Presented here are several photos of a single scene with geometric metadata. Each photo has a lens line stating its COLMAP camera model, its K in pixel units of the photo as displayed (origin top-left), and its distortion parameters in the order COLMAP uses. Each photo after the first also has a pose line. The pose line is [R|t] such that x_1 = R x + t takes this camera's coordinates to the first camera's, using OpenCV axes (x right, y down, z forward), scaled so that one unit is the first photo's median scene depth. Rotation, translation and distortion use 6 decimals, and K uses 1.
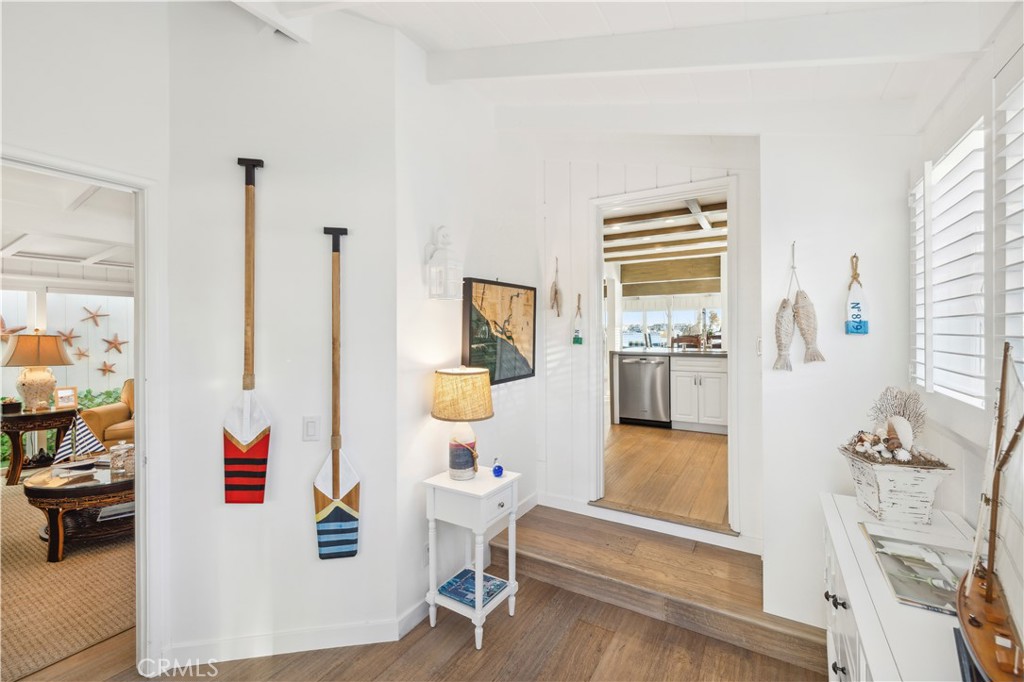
lens RADIAL K [[435.4, 0, 508.4], [0, 435.4, 333.8], [0, 0, 1]] dist [0.002064, 0.000738]
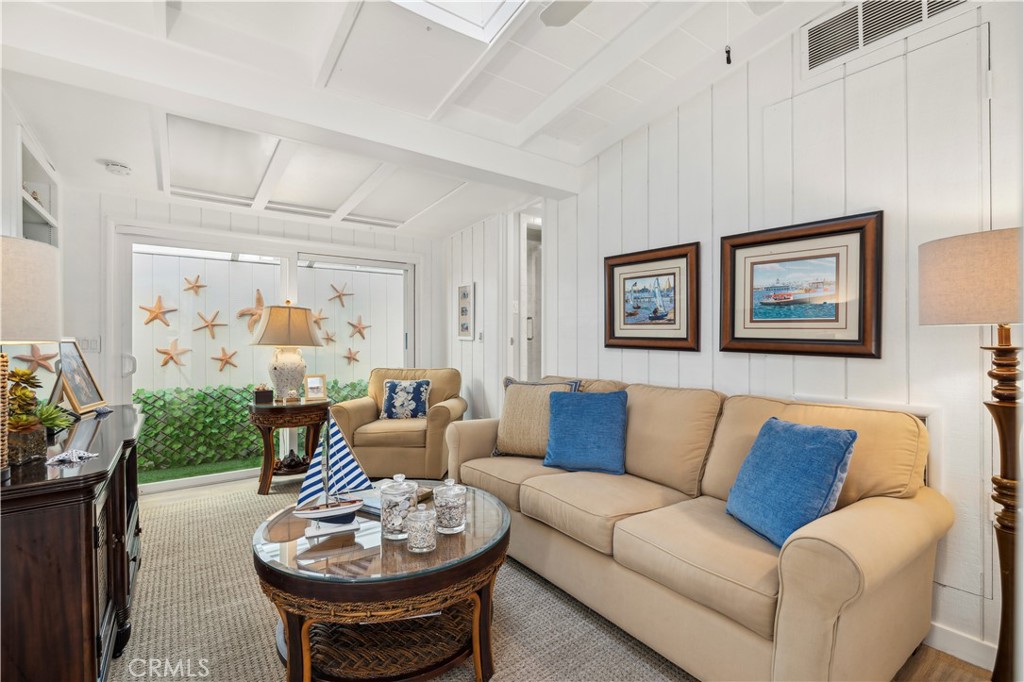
lens RADIAL K [[460.7, 0, 512.1], [0, 460.7, 341.0], [0, 0, 1]] dist [-0.000616, -0.000044]
pose [[0.925232, 0.004486, -0.379375, -0.381227], [-0.003430, 0.999988, 0.003460, 0.060040], [0.379386, -0.001900, 0.925237, 0.377291]]
